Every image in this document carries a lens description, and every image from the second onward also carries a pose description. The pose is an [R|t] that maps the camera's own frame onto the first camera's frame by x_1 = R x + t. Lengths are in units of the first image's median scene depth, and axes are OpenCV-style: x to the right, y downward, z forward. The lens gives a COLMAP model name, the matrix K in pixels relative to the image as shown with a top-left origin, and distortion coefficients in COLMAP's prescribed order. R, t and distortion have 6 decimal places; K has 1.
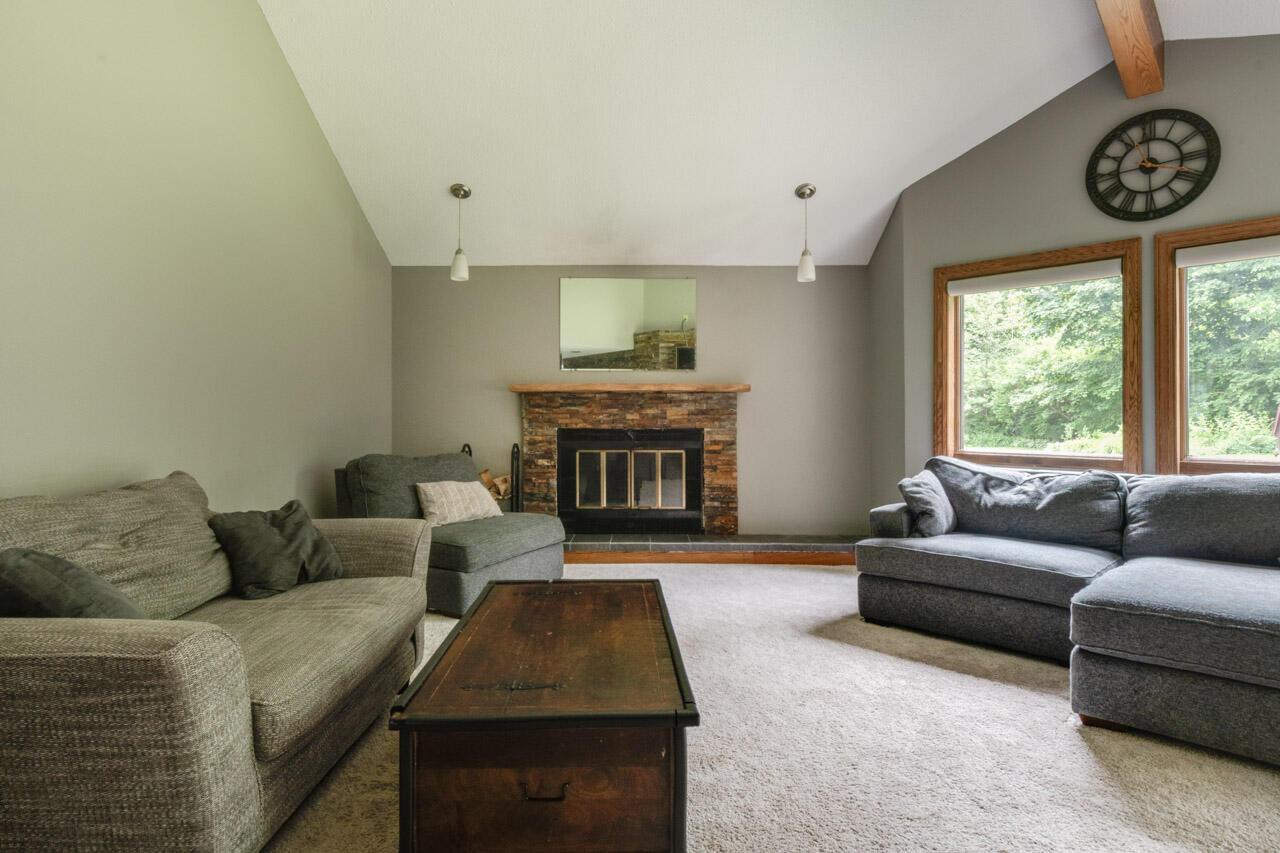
lens RADIAL K [[678.0, 0, 639.9], [0, 678.0, 417.4], [0, 0, 1]] dist [0.000118, -0.000257]
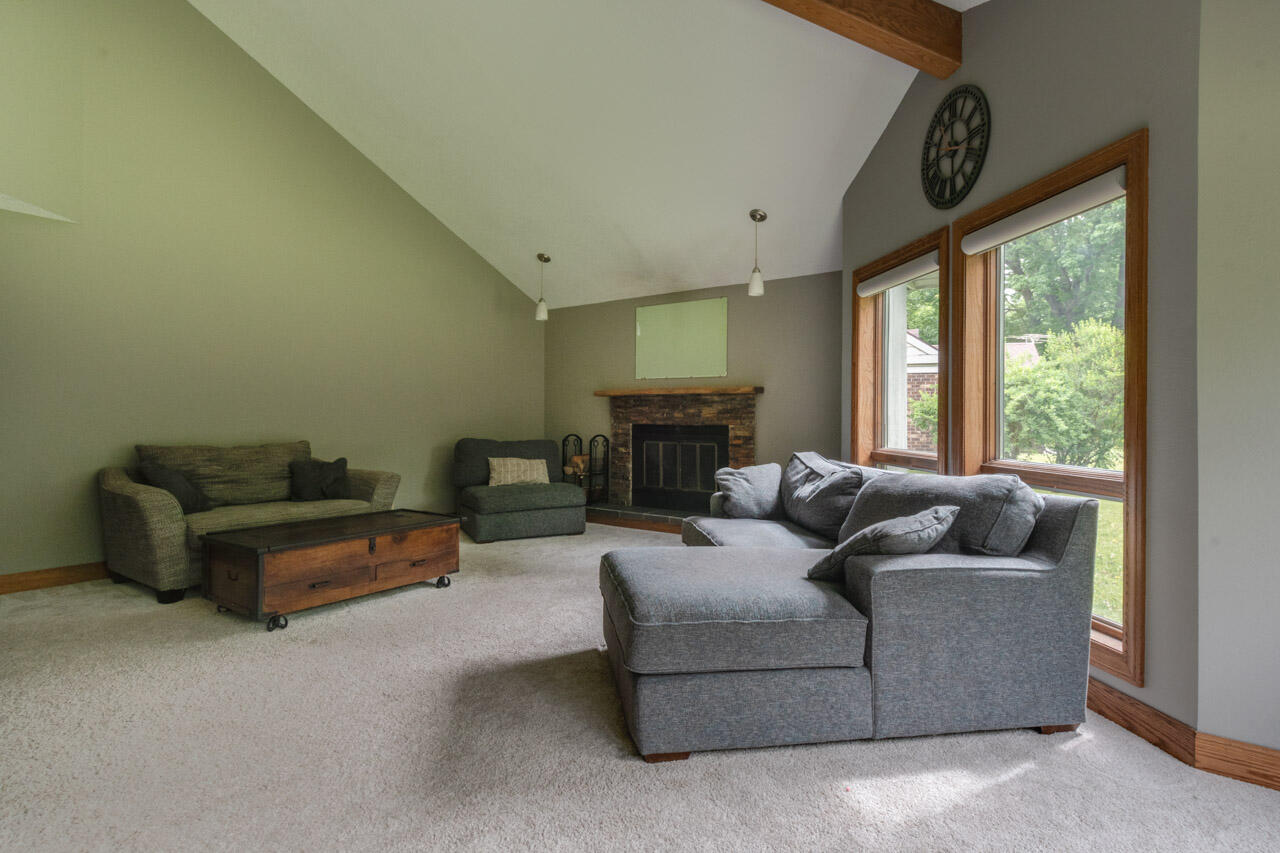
lens RADIAL K [[642.9, 0, 620.5], [0, 642.9, 425.7], [0, 0, 1]] dist [0.000918, -0.000307]
pose [[0.800036, 0.010172, -0.599866, 0.609269], [-0.000738, 0.999872, 0.015971, -0.000446], [0.599951, -0.012335, 0.799941, 0.003284]]
